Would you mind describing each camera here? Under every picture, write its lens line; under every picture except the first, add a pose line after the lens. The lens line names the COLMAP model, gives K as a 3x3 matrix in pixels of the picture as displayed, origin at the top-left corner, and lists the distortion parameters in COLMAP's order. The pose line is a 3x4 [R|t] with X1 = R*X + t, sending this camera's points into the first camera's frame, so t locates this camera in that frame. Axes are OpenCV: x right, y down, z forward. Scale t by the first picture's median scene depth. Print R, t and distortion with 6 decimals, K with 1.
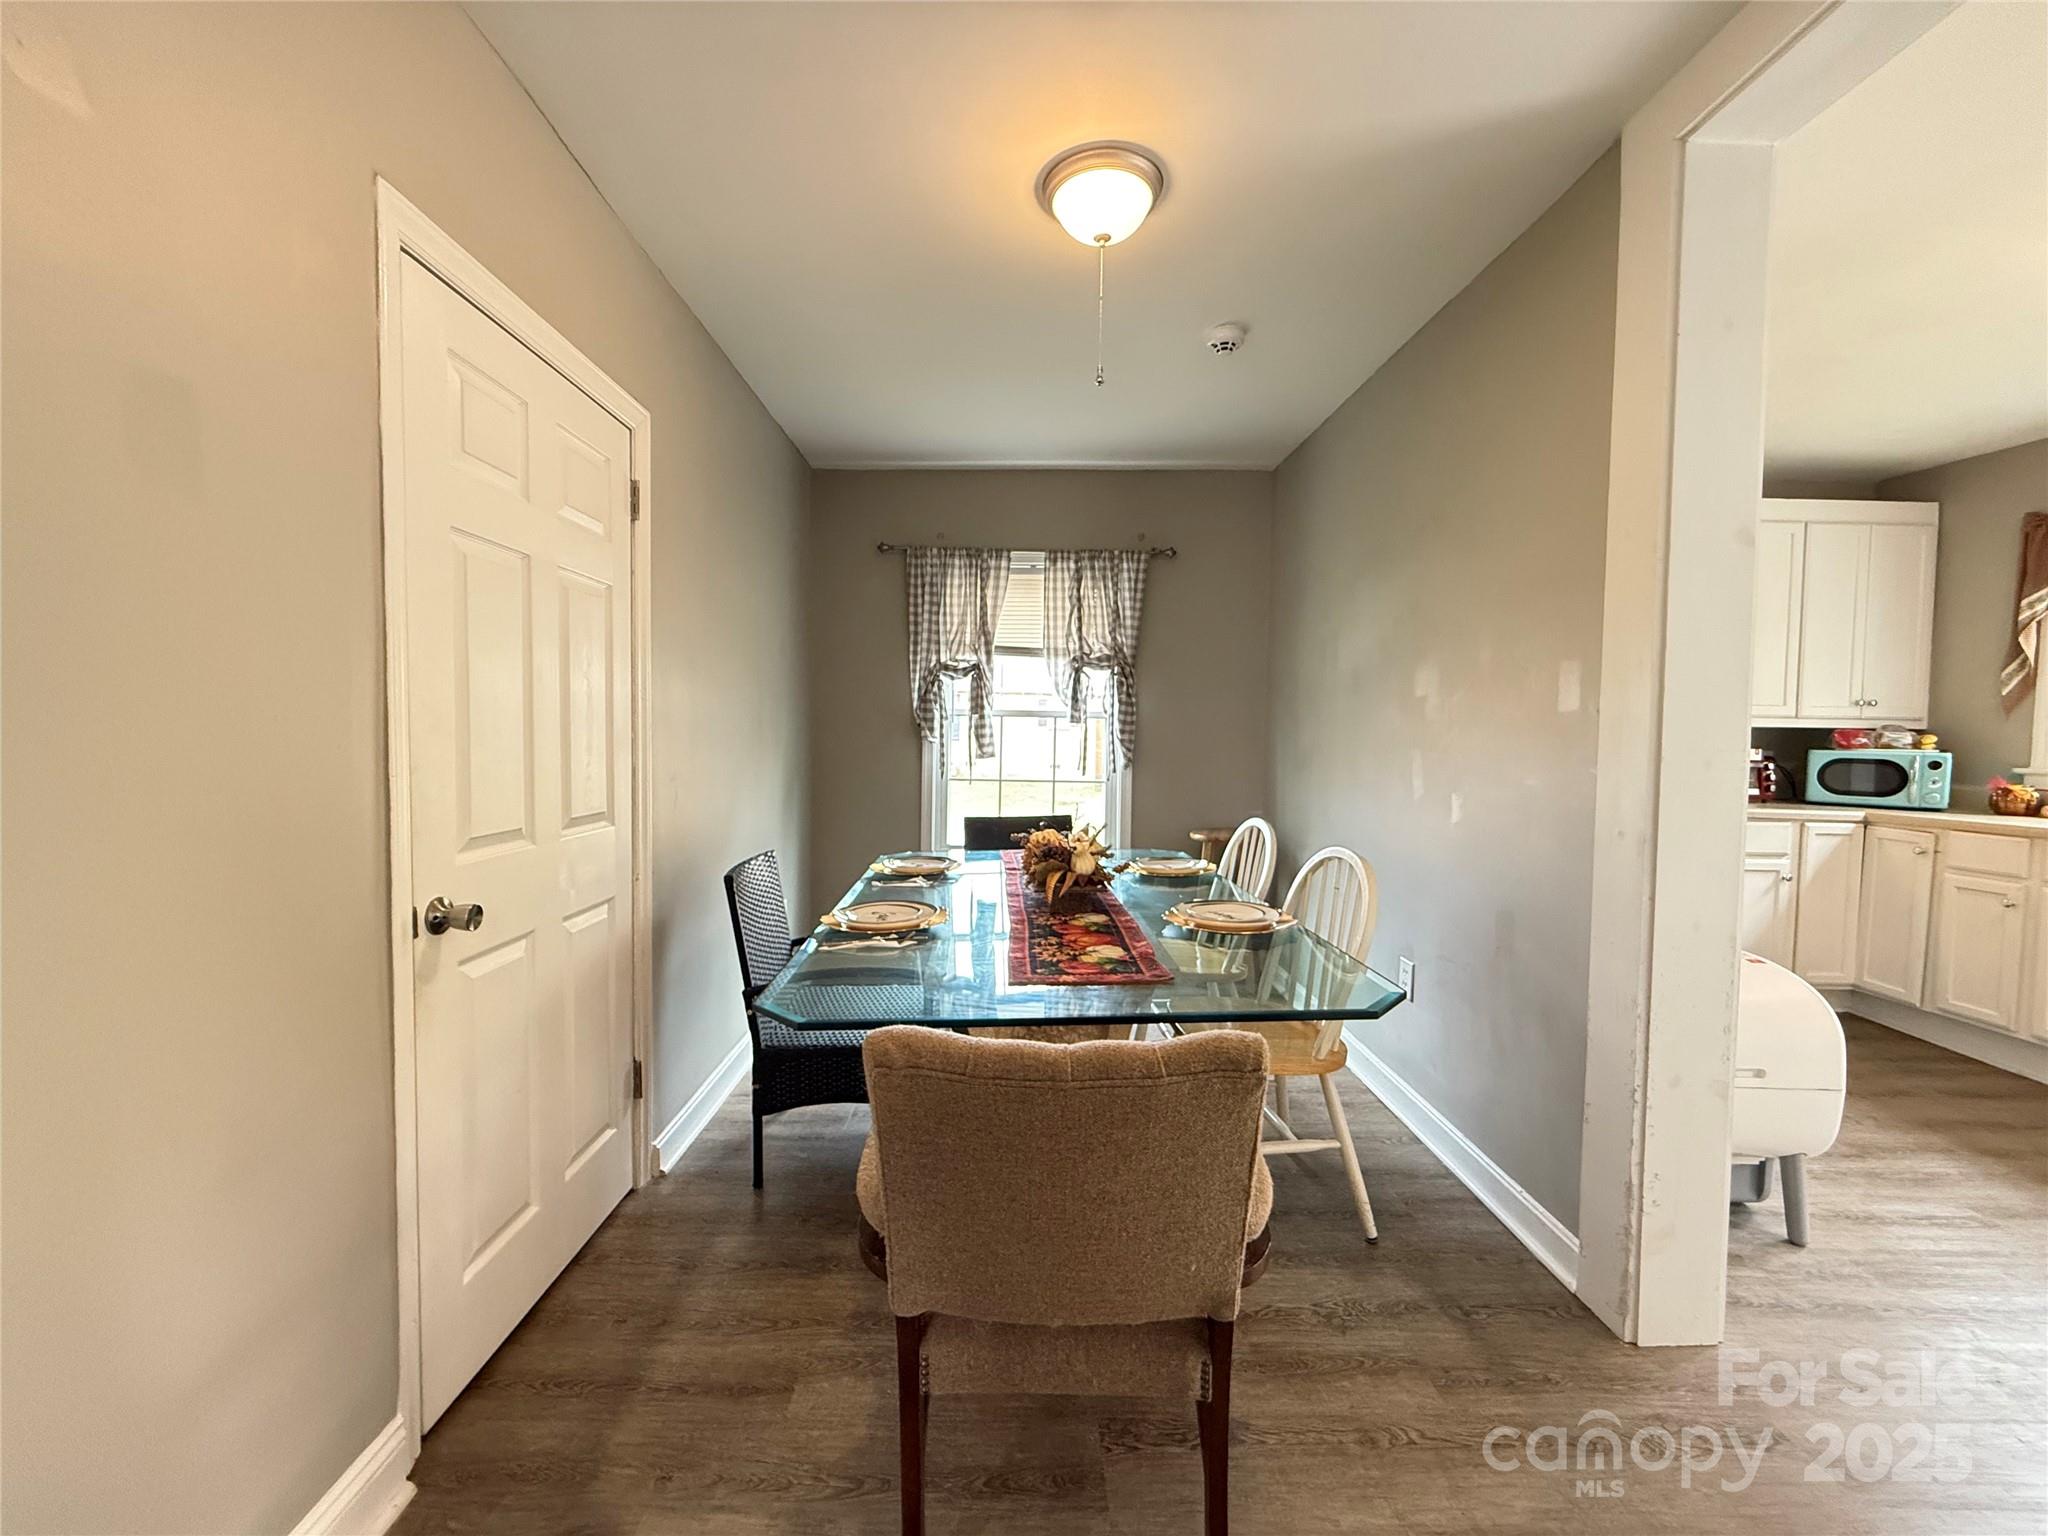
lens RADIAL K [[814.5, 0, 1024.0], [0, 814.5, 768.0], [0, 0, 1]] dist [-0.002597, -0.000012]
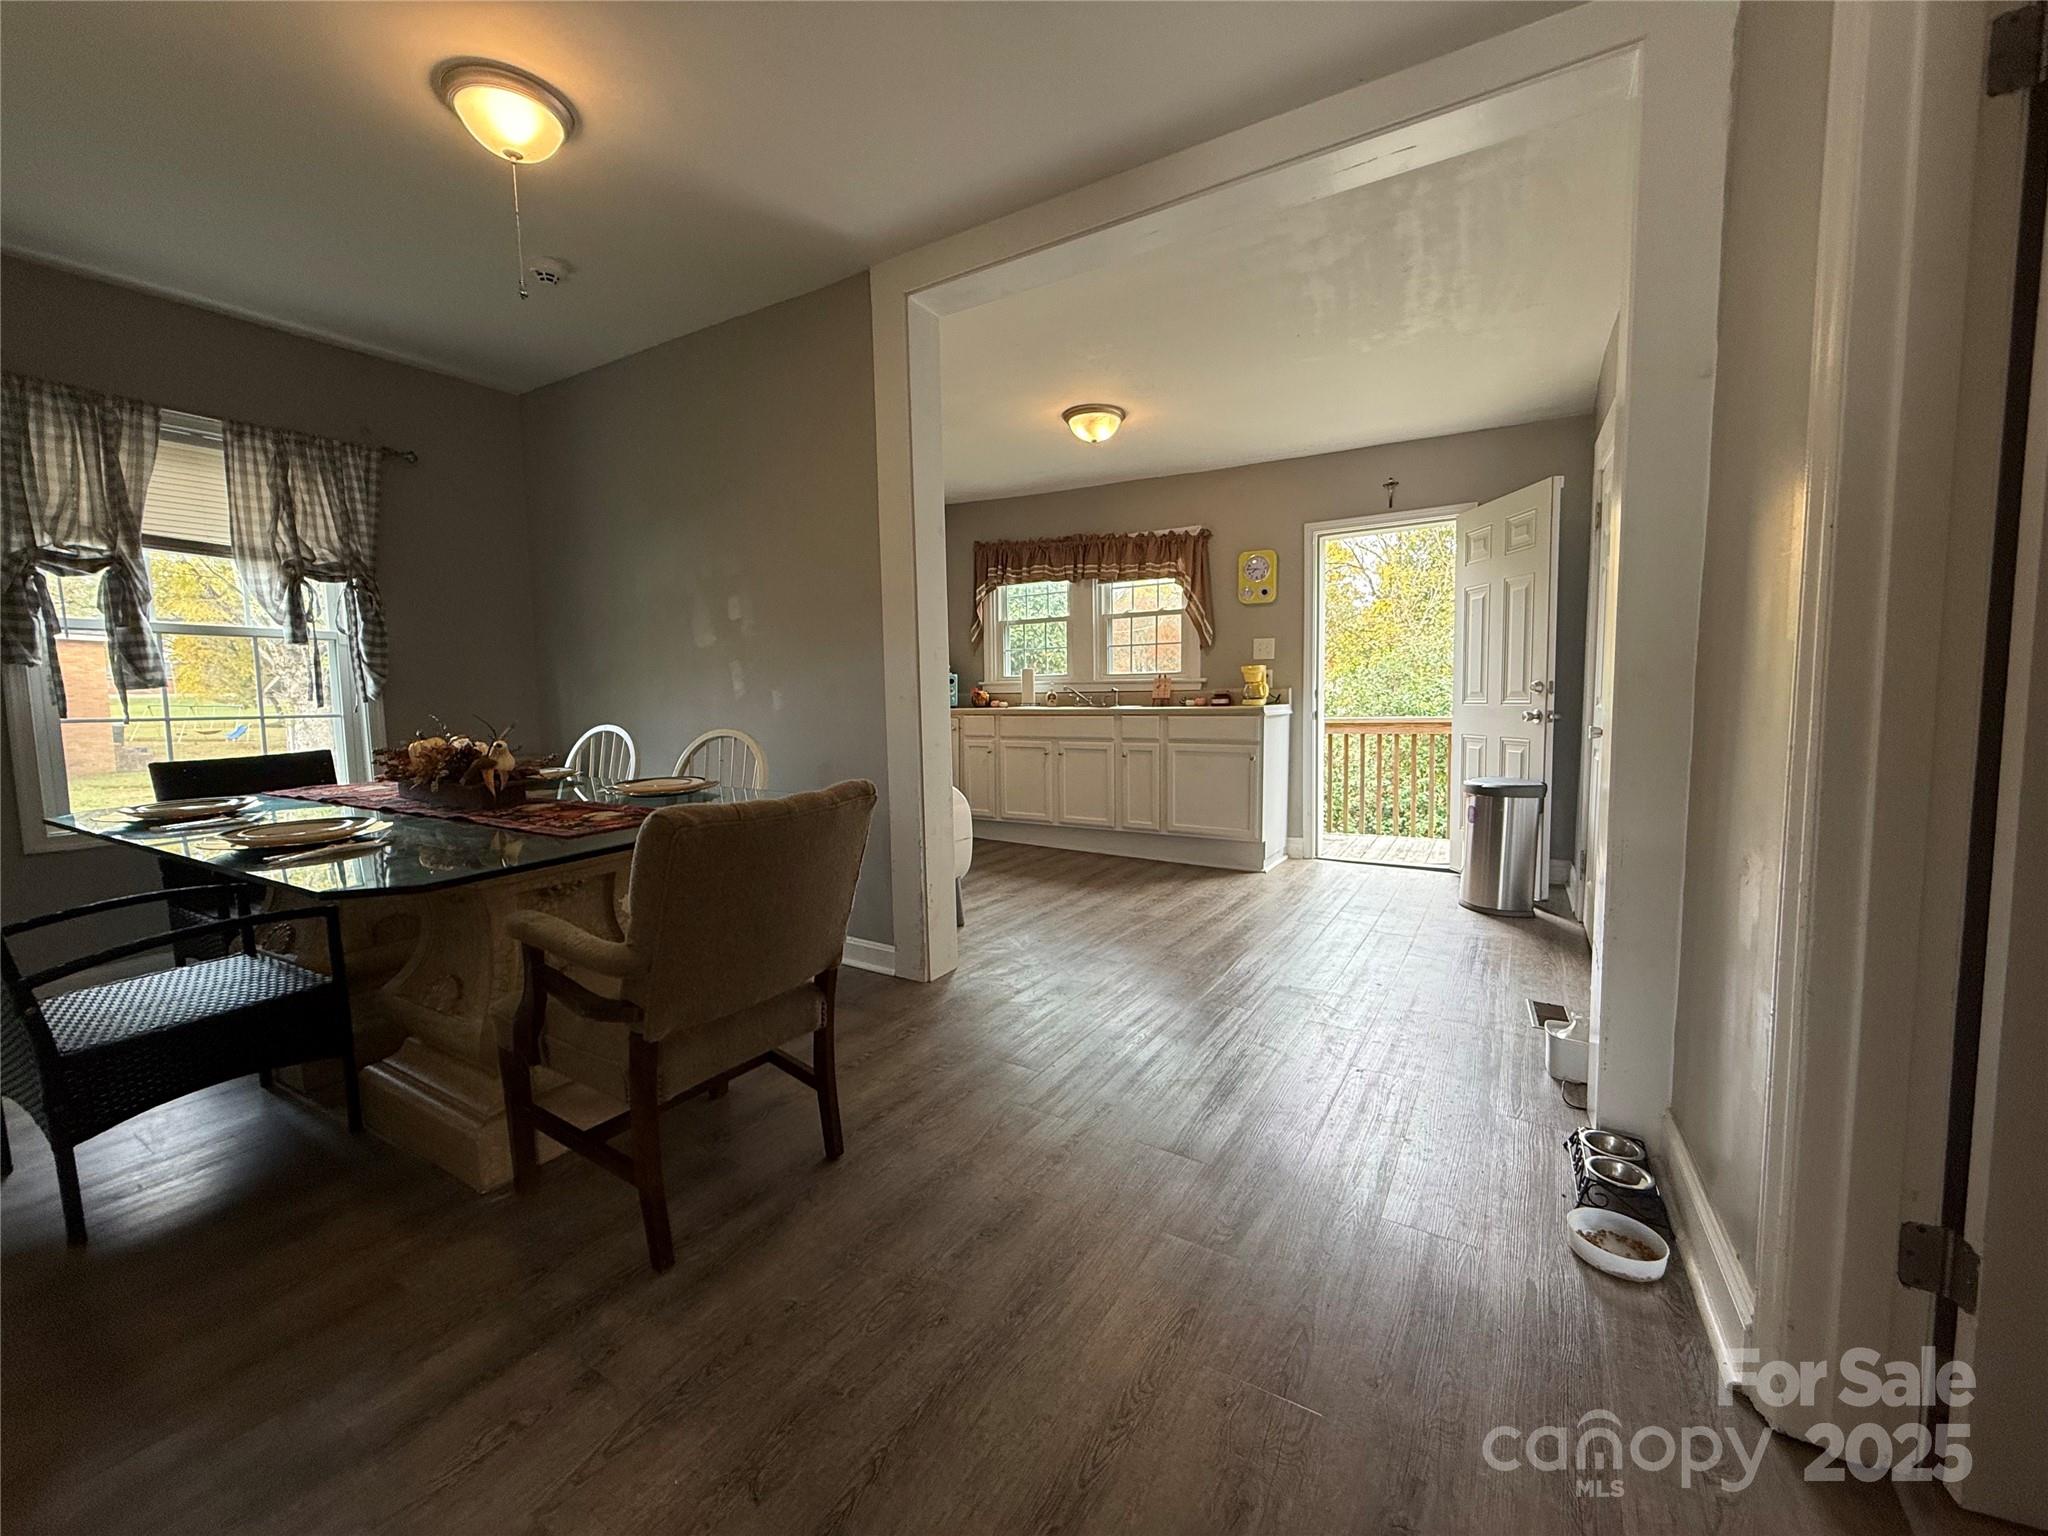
lens RADIAL K [[814.5, 0, 1024.0], [0, 814.5, 768.0], [0, 0, 1]] dist [-0.002597, -0.000012]
pose [[0.531922, -0.097033, 0.841216, -0.251012], [0.055678, 0.995271, 0.079597, 0.045615], [-0.844961, 0.004498, 0.534809, -0.058008]]
